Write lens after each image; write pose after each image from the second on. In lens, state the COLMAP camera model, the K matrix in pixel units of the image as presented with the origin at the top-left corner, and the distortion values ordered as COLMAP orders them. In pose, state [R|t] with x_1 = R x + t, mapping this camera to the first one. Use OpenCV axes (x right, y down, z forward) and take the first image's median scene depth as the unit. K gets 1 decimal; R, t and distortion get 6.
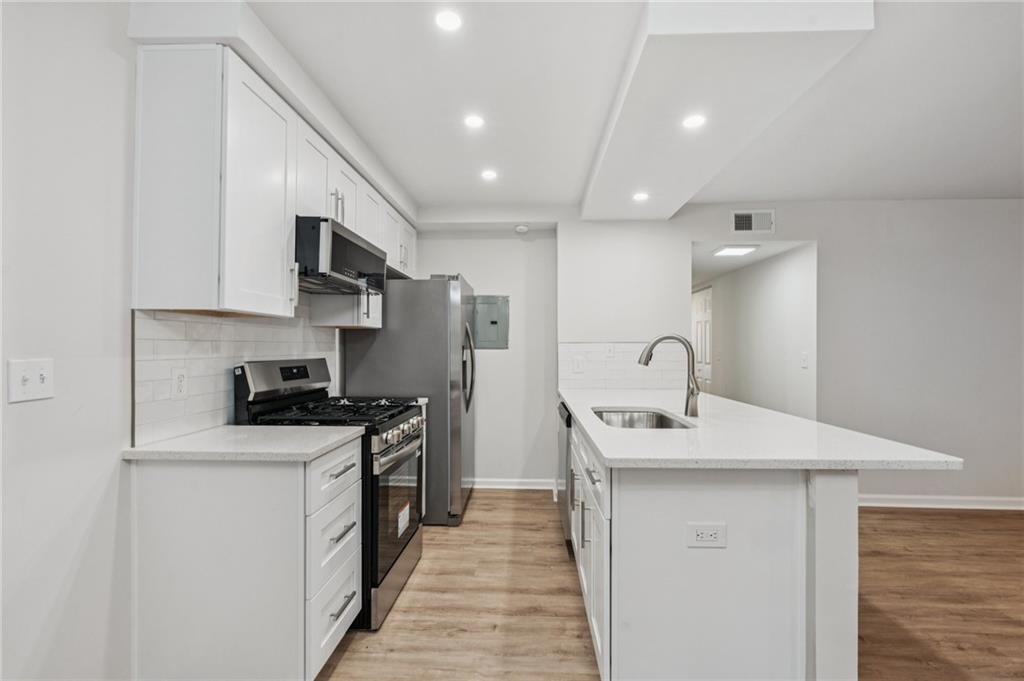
lens RADIAL K [[461.5, 0, 512.1], [0, 461.5, 348.4], [0, 0, 1]] dist [-0.002243, -0.000213]
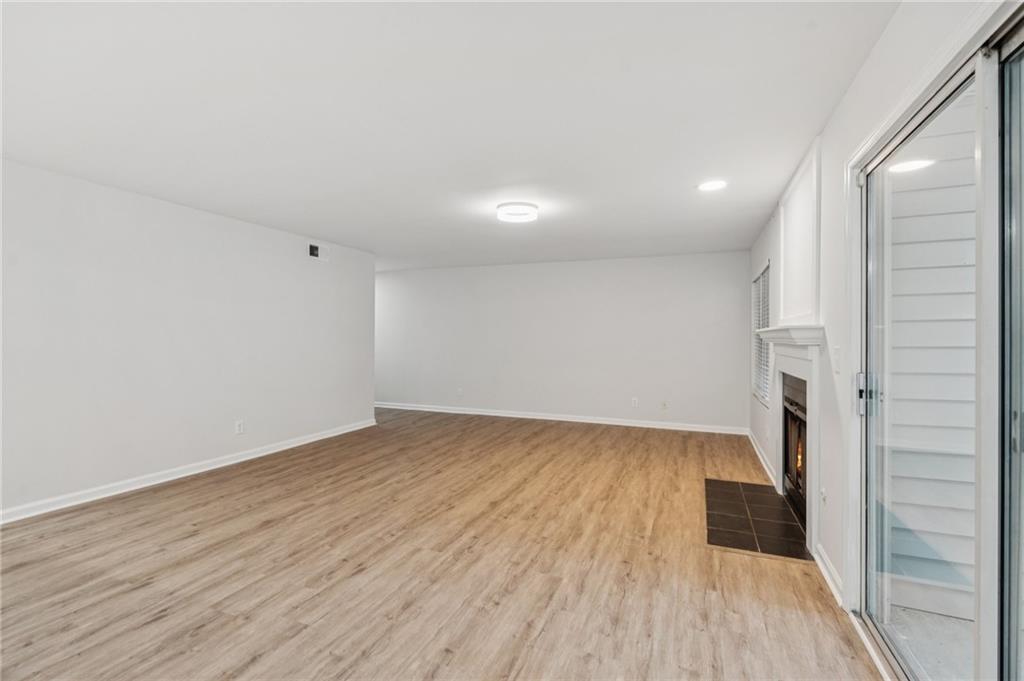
lens RADIAL K [[457.2, 0, 514.9], [0, 457.2, 340.3], [0, 0, 1]] dist [-0.002142, 0.000008]
pose [[0.322051, -0.003475, 0.946716, 0.233591], [-0.002453, 0.999987, 0.004505, 0.000232], [-0.946719, -0.003773, 0.322039, -0.169506]]
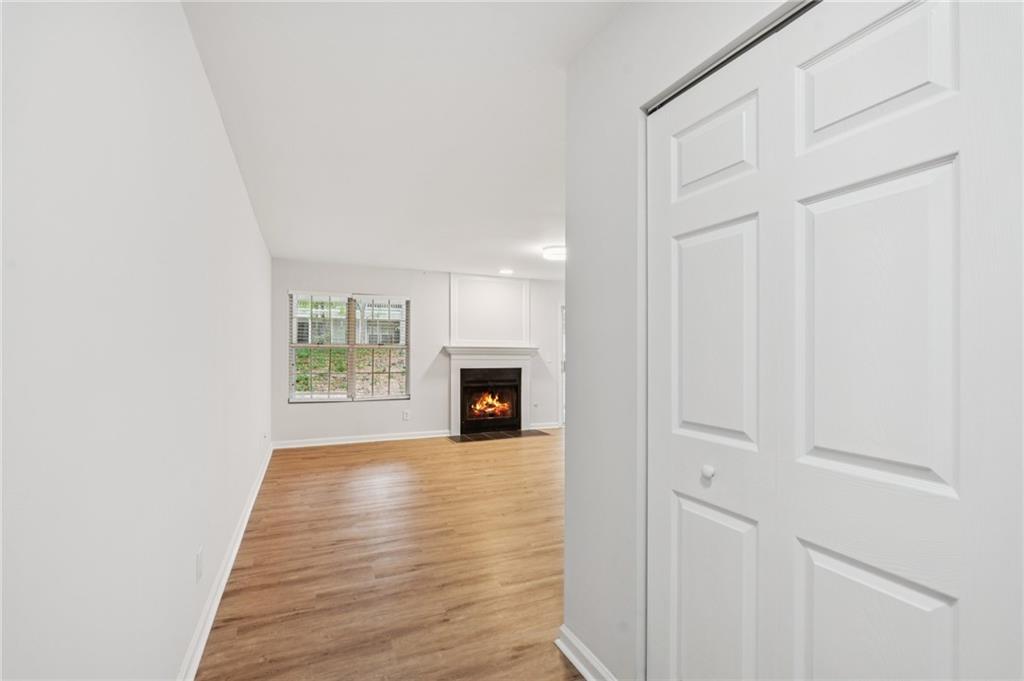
lens RADIAL K [[461.5, 0, 512.1], [0, 461.5, 348.4], [0, 0, 1]] dist [-0.002243, -0.000213]
pose [[-0.890798, -0.009605, -0.454298, 2.303641], [-0.007814, 0.999953, -0.005818, -0.003195], [0.454332, -0.001633, -0.890831, 1.597908]]
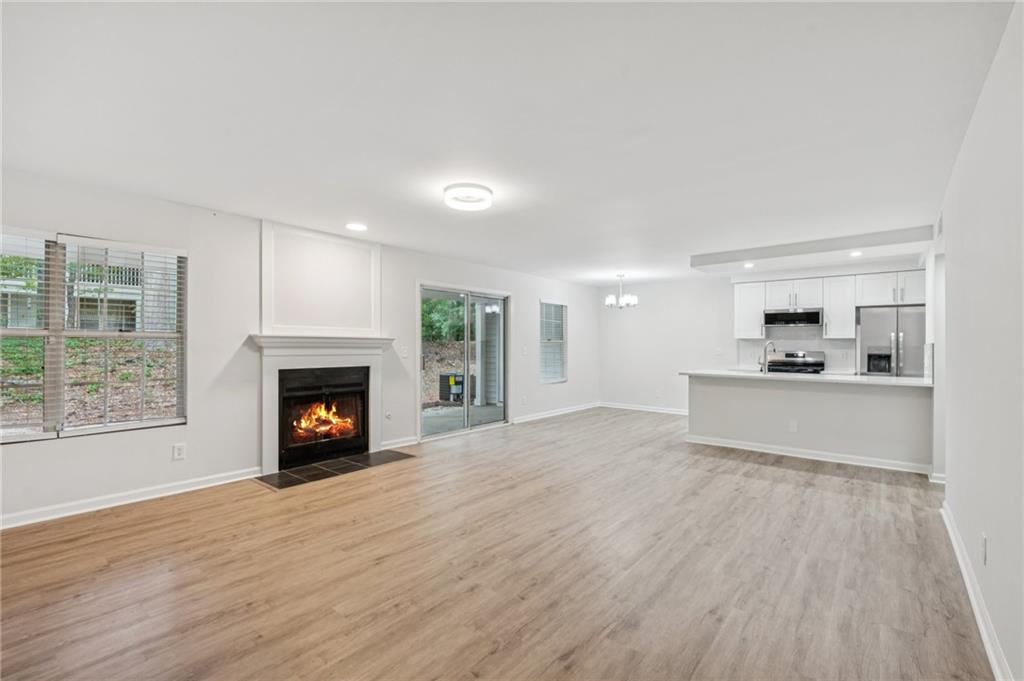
lens RADIAL K [[455.9, 0, 512.0], [0, 455.9, 340.5], [0, 0, 1]] dist [-0.000542, 0.000325]
pose [[-0.595783, -0.012702, -0.803045, 2.228236], [-0.007610, 0.999919, -0.010169, 0.000830], [0.803109, 0.000052, -0.595832, 0.959074]]
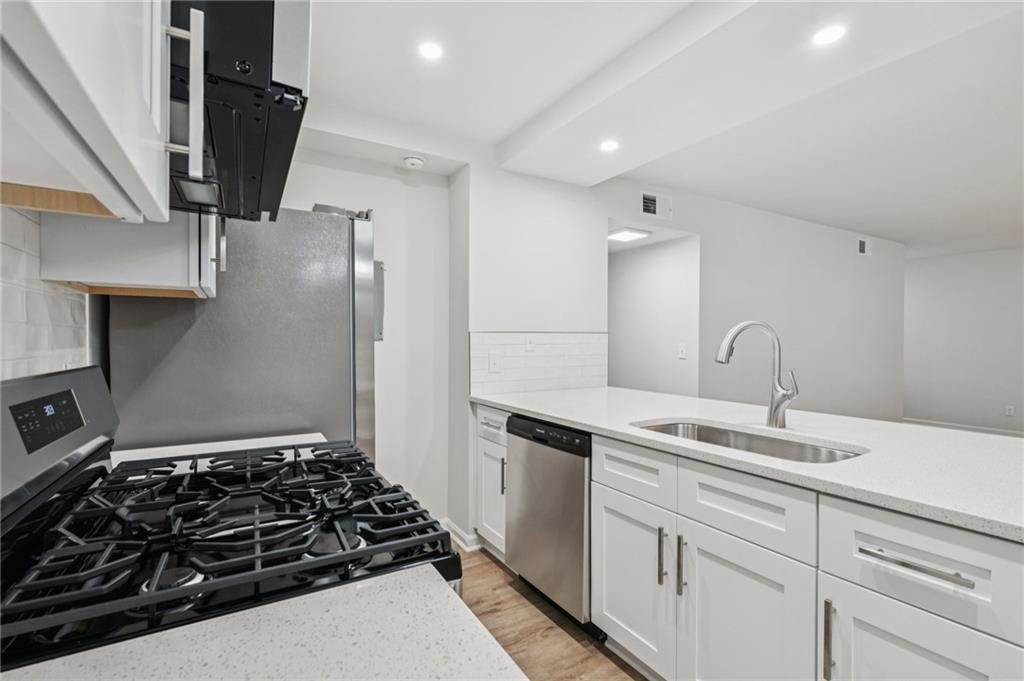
lens RADIAL K [[466.4, 0, 512.0], [0, 466.4, 340.5], [0, 0, 1]] dist [-0.001599, 0.000047]
pose [[0.834380, -0.001062, 0.551189, -0.286406], [0.000715, 0.999999, 0.000844, 0.000333], [-0.551189, -0.000310, 0.834380, 0.418795]]
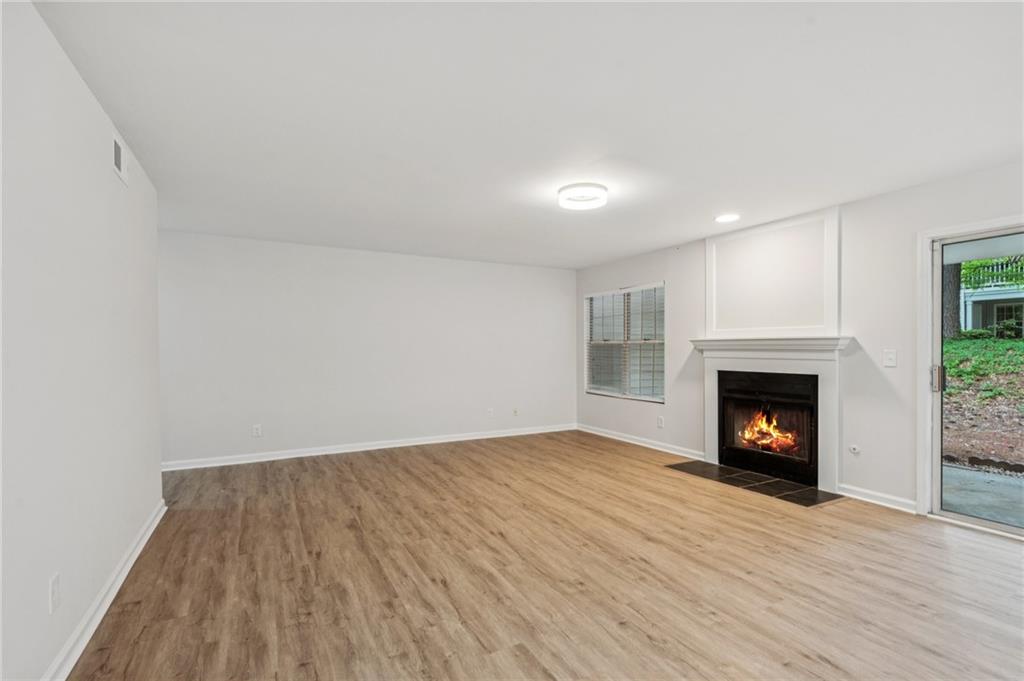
lens RADIAL K [[461.5, 0, 512.1], [0, 461.5, 348.4], [0, 0, 1]] dist [-0.002243, -0.000213]
pose [[-0.518797, 0.000682, 0.854897, 0.584867], [0.003595, 0.999993, 0.001383, 0.003102], [-0.854890, 0.003791, -0.518796, 0.934242]]
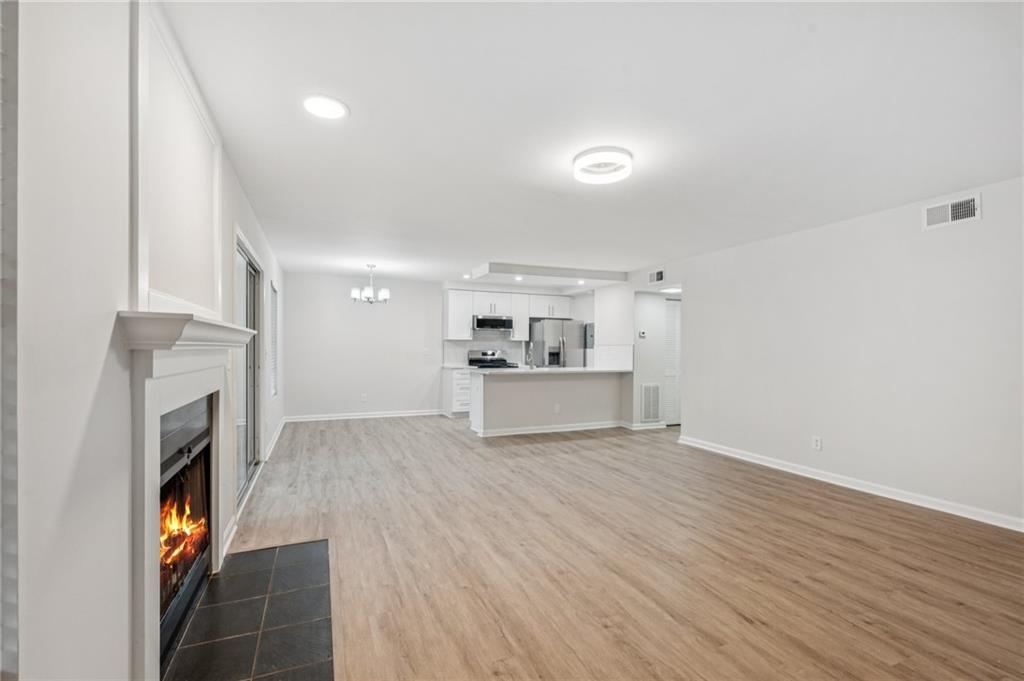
lens RADIAL K [[457.2, 0, 514.9], [0, 457.2, 340.3], [0, 0, 1]] dist [-0.002142, 0.000008]
pose [[0.444719, -0.012383, -0.895585, 2.140963], [-0.007224, 0.999822, -0.017412, 0.005458], [0.895641, 0.014213, 0.444551, -0.313102]]
